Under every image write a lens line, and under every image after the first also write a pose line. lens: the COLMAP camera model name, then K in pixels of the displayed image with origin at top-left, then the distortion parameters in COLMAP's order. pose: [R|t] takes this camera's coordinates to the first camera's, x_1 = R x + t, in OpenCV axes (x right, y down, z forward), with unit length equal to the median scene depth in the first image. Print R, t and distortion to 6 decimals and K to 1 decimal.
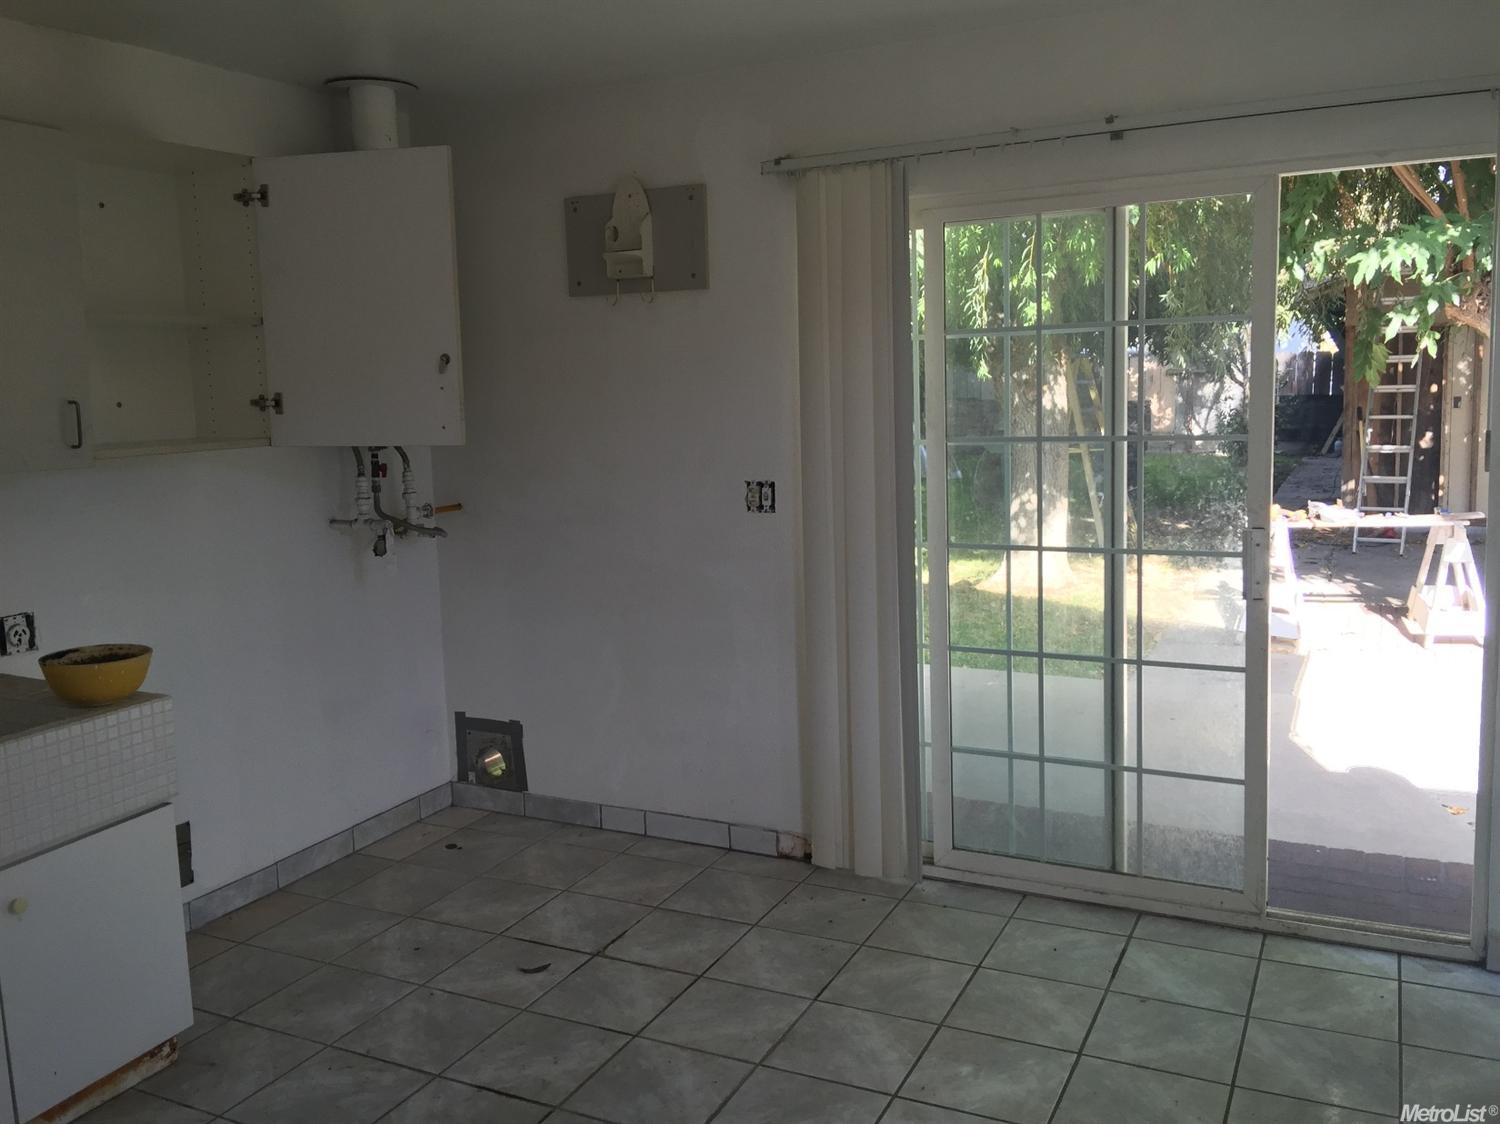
lens RADIAL K [[1285.3, 0, 750.0], [0, 1285.3, 562.0], [0, 0, 1]] dist [0.110432, -0.213924]
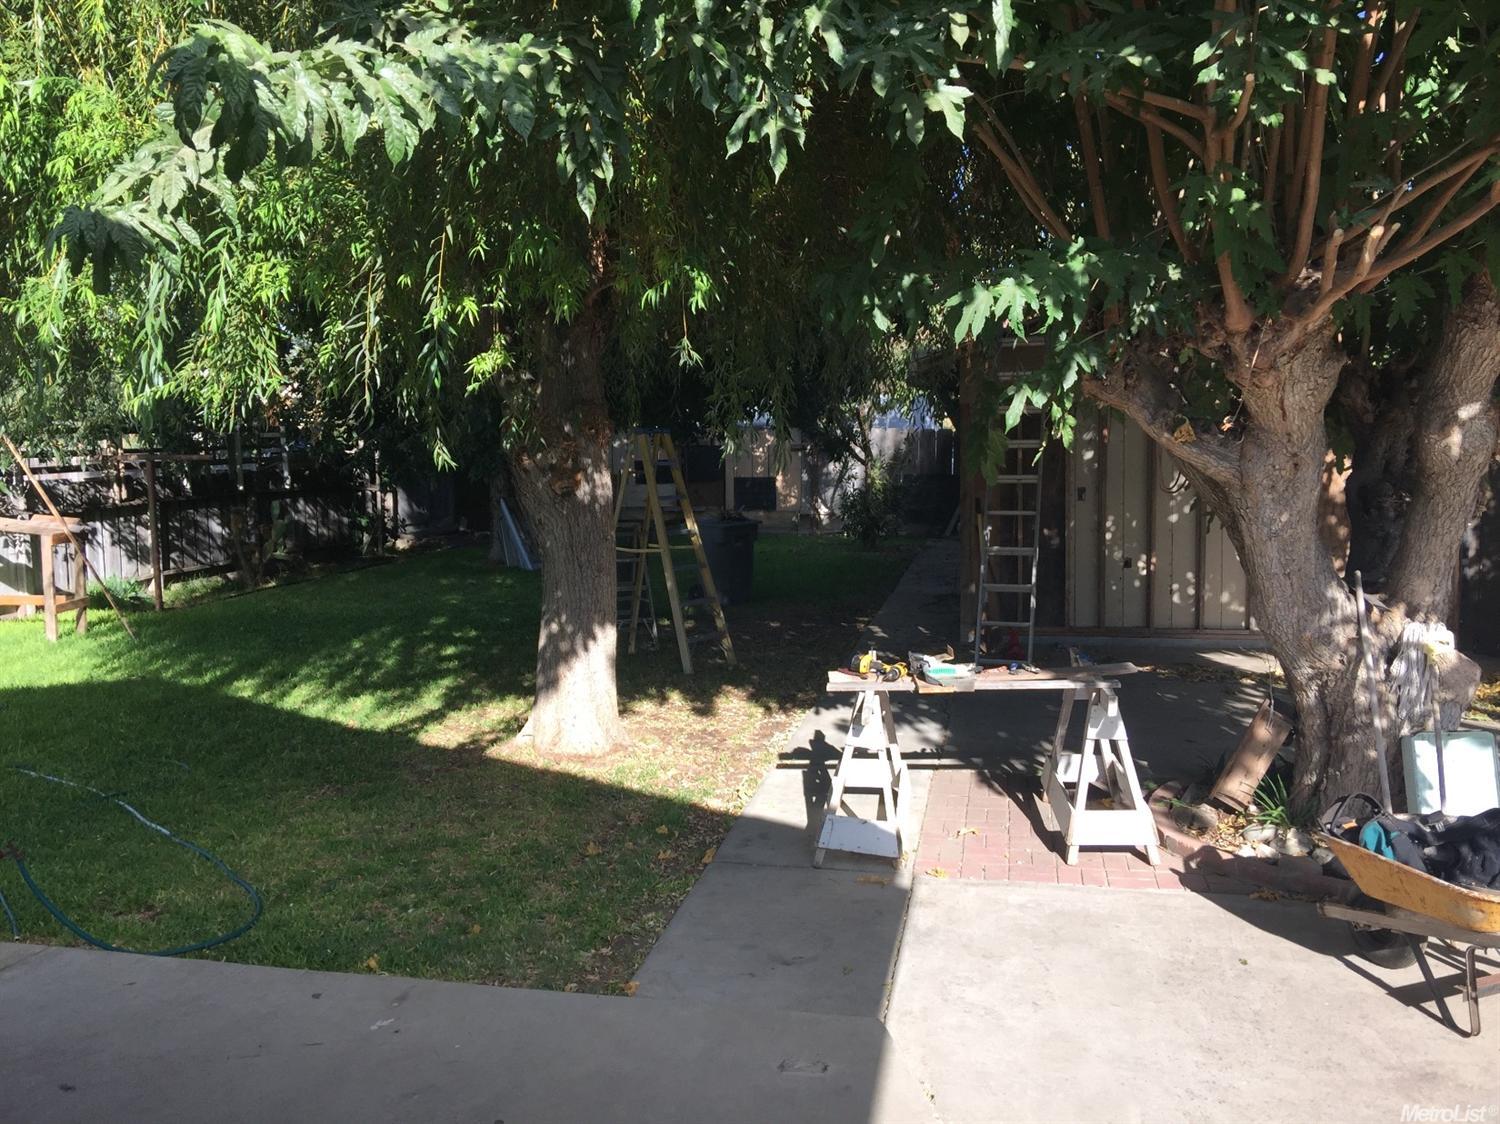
lens RADIAL K [[1285.3, 0, 750.0], [0, 1285.3, 562.0], [0, 0, 1]] dist [0.110432, -0.213924]
pose [[0.967225, -0.004694, 0.253877, 0.136128], [0.017180, 0.998748, -0.046986, -0.050690], [-0.253339, 0.049807, 0.966095, 0.279346]]
